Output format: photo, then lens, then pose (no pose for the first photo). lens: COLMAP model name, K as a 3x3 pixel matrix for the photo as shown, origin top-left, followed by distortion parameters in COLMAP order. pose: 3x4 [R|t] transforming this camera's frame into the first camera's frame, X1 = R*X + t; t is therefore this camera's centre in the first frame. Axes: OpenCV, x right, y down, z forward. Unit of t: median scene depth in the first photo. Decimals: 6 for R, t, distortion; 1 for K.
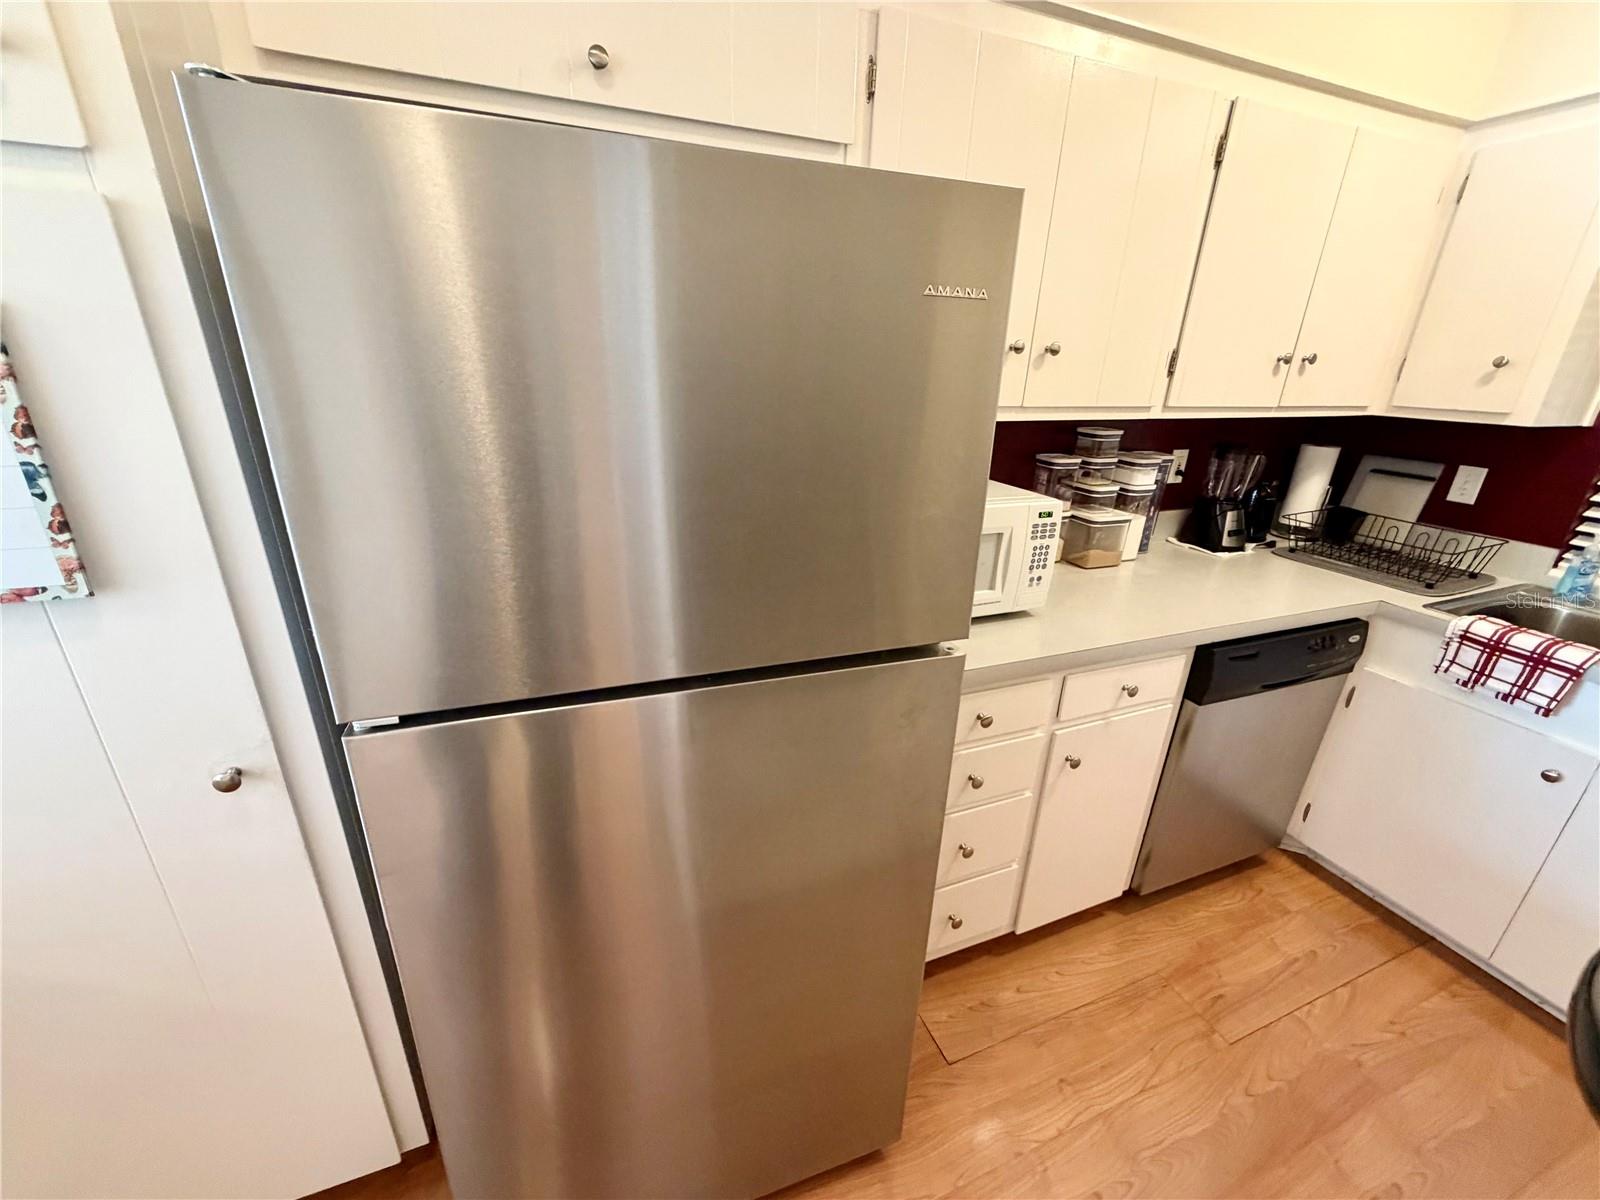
lens RADIAL K [[640.0, 0, 794.6], [0, 640.0, 598.2], [0, 0, 1]] dist [0.000888, 0.000150]
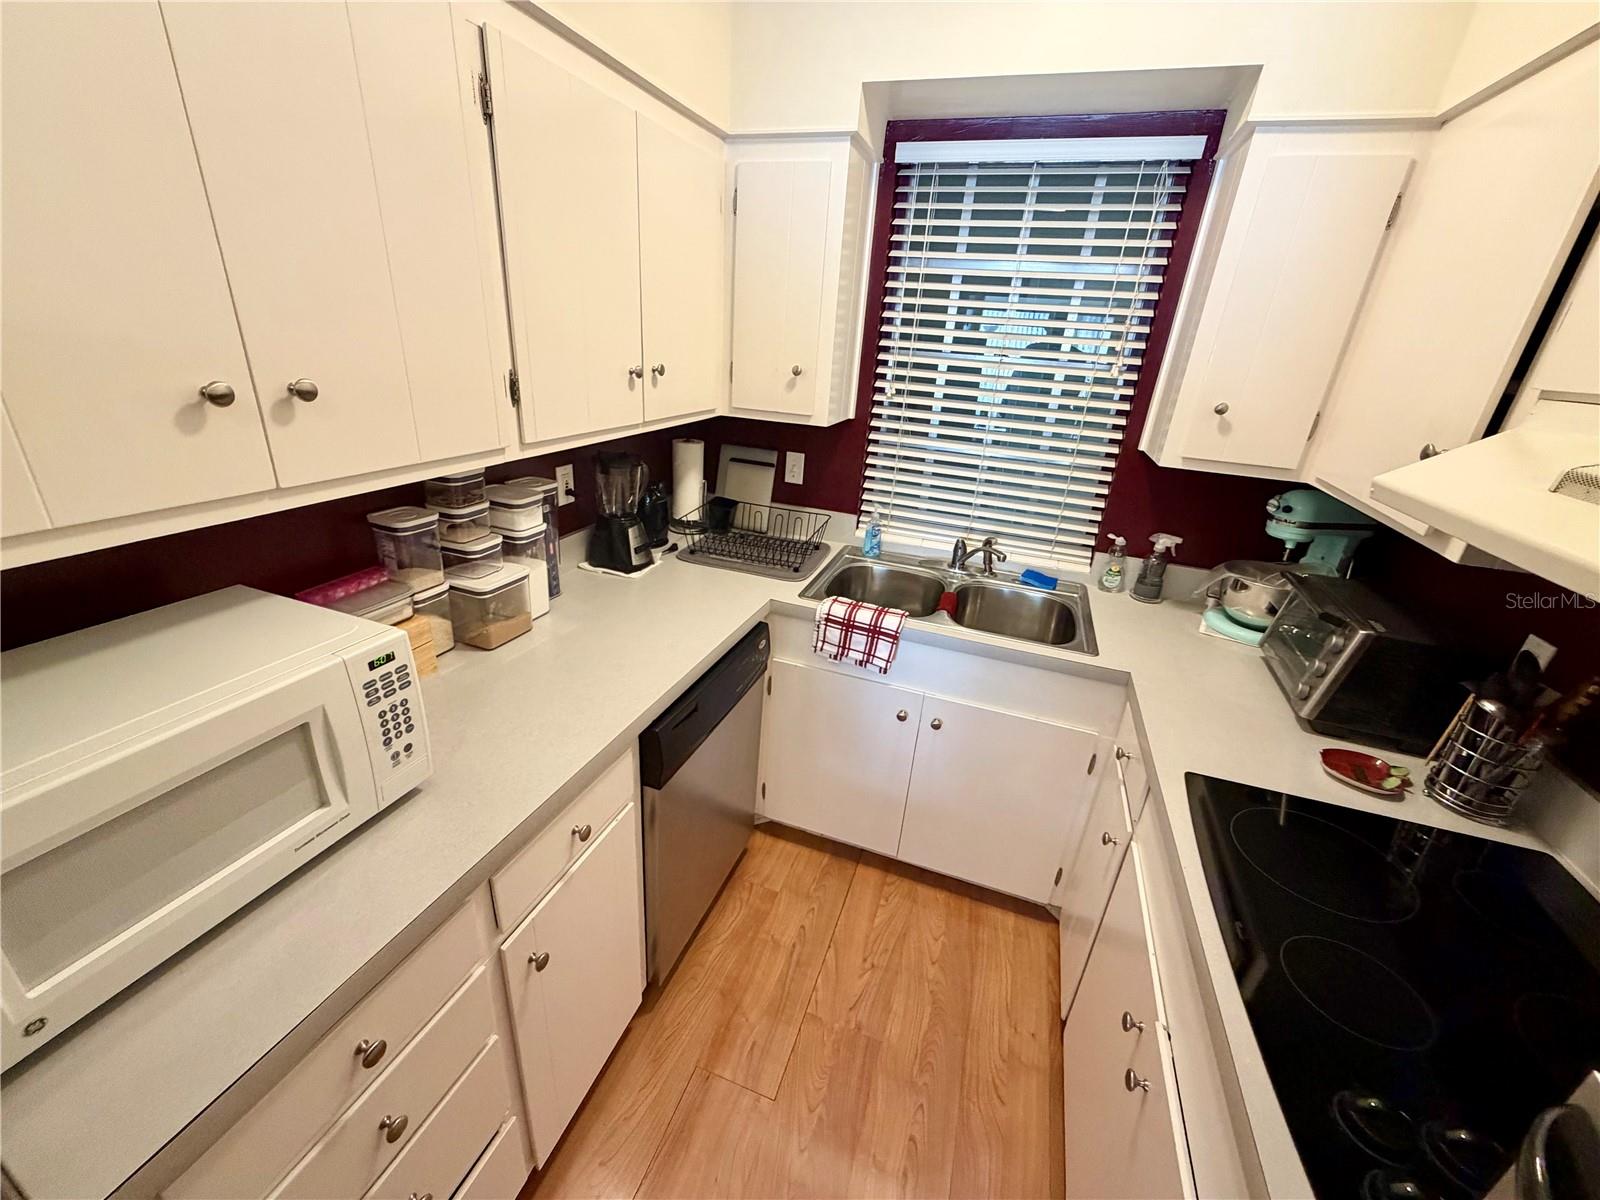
lens RADIAL K [[640.0, 0, 794.6], [0, 640.0, 598.2], [0, 0, 1]] dist [0.000888, 0.000150]
pose [[0.663843, -0.275348, 0.695338, 0.197131], [0.222152, 0.960391, 0.168217, -0.166602], [-0.714115, 0.042801, 0.698718, 0.223133]]
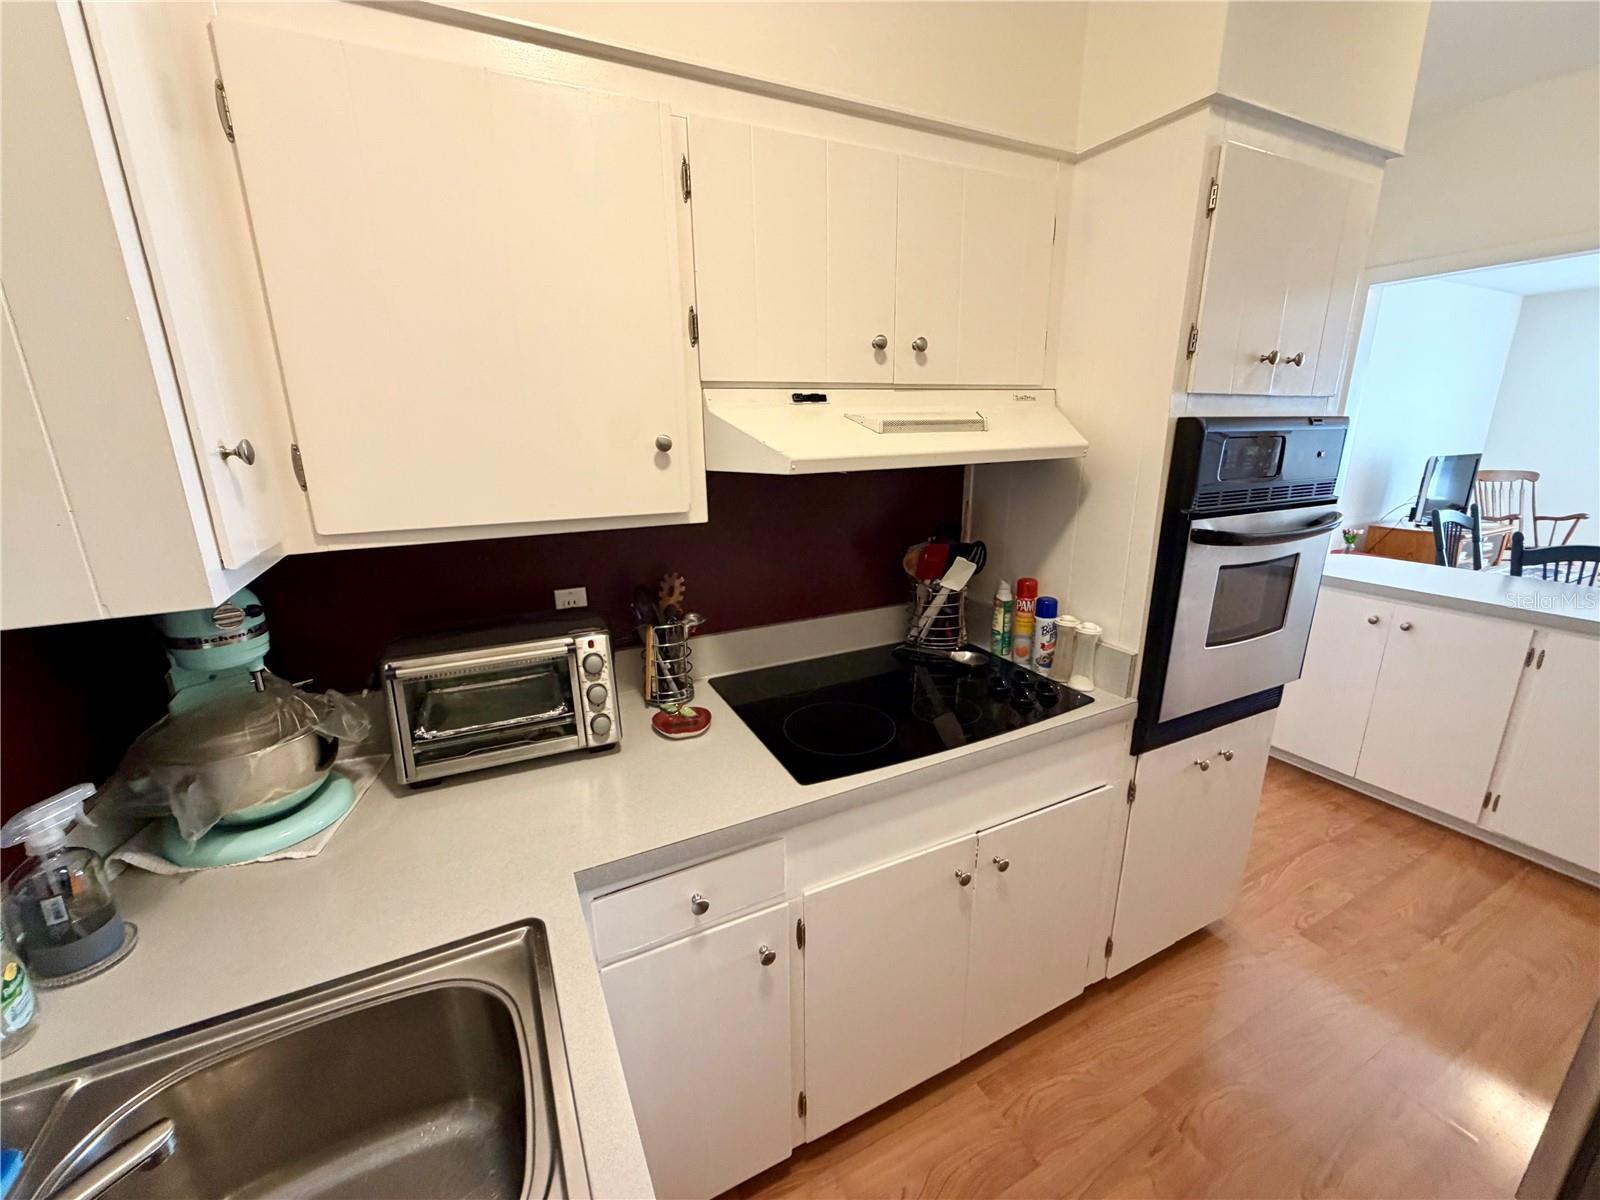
lens RADIAL K [[640.0, 0, 794.6], [0, 640.0, 598.2], [0, 0, 1]] dist [0.000888, 0.000150]
pose [[-0.996086, 0.011362, -0.087659, 0.970732], [-0.042417, 0.808620, 0.586801, -0.320813], [0.077550, 0.588222, -0.804972, 0.831371]]
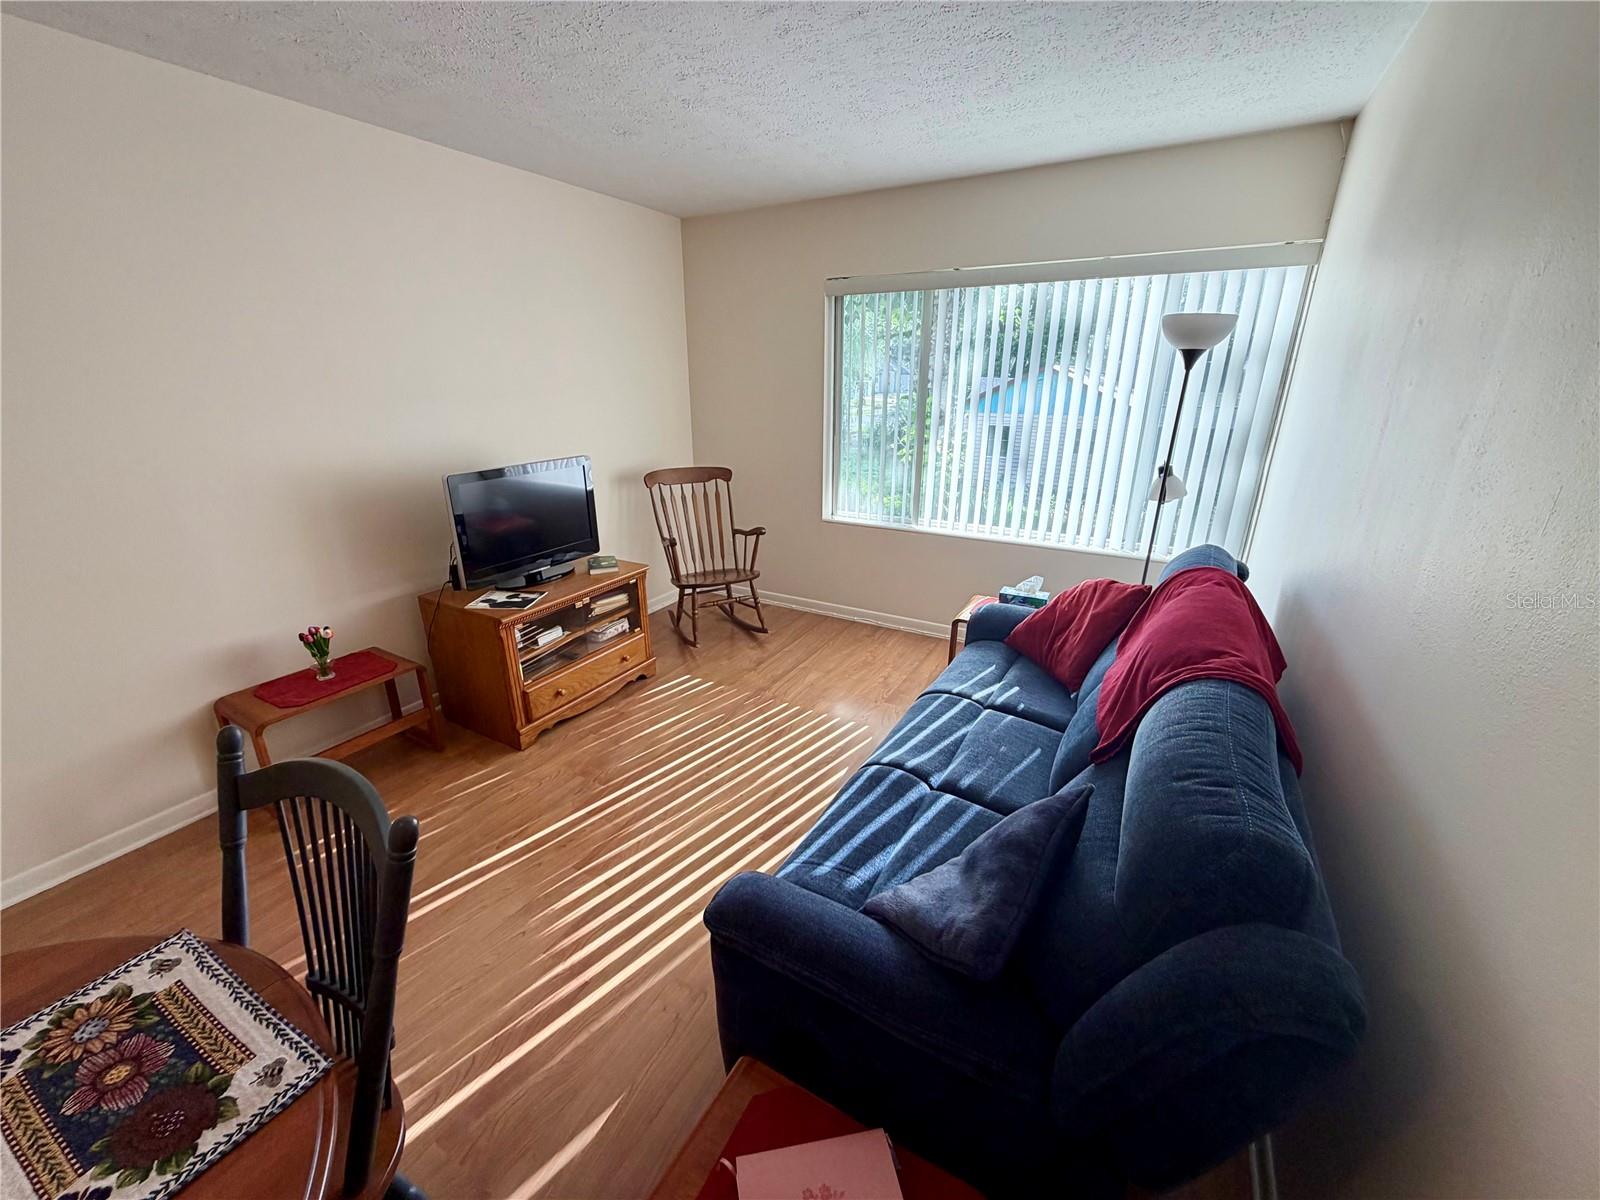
lens RADIAL K [[636.5, 0, 795.6], [0, 636.5, 601.6], [0, 0, 1]] dist [-0.002734, -0.000203]
pose [[-0.781942, 0.189398, -0.593881, -1.777895], [-0.239443, 0.788371, 0.566690, -0.112625], [0.575529, 0.585320, -0.571111, -0.066819]]
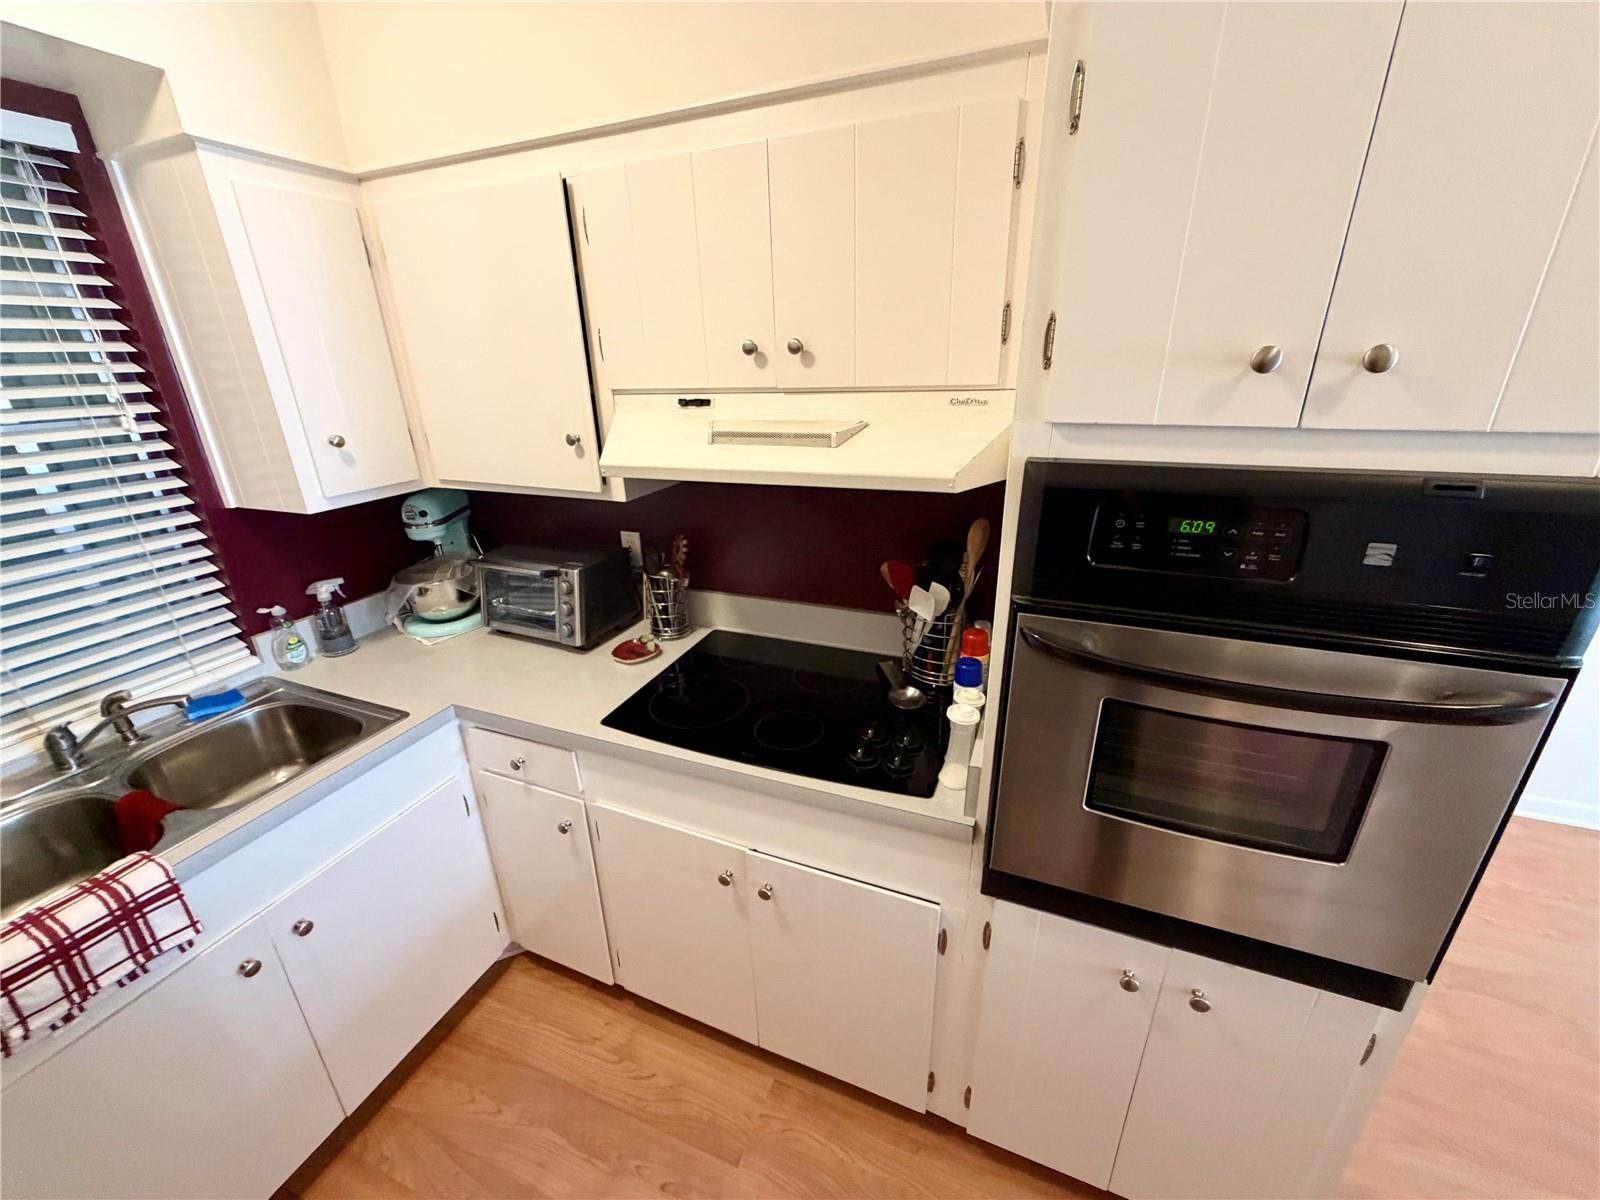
lens RADIAL K [[643.7, 0, 800.0], [0, 643.7, 600.0], [0, 0, 1]] dist [-0.000229, 0.000010]
pose [[-0.717917, -0.257383, 0.646799, 0.217520], [0.257186, 0.765334, 0.590017, -0.326234], [-0.646878, 0.589930, -0.483250, 0.553410]]
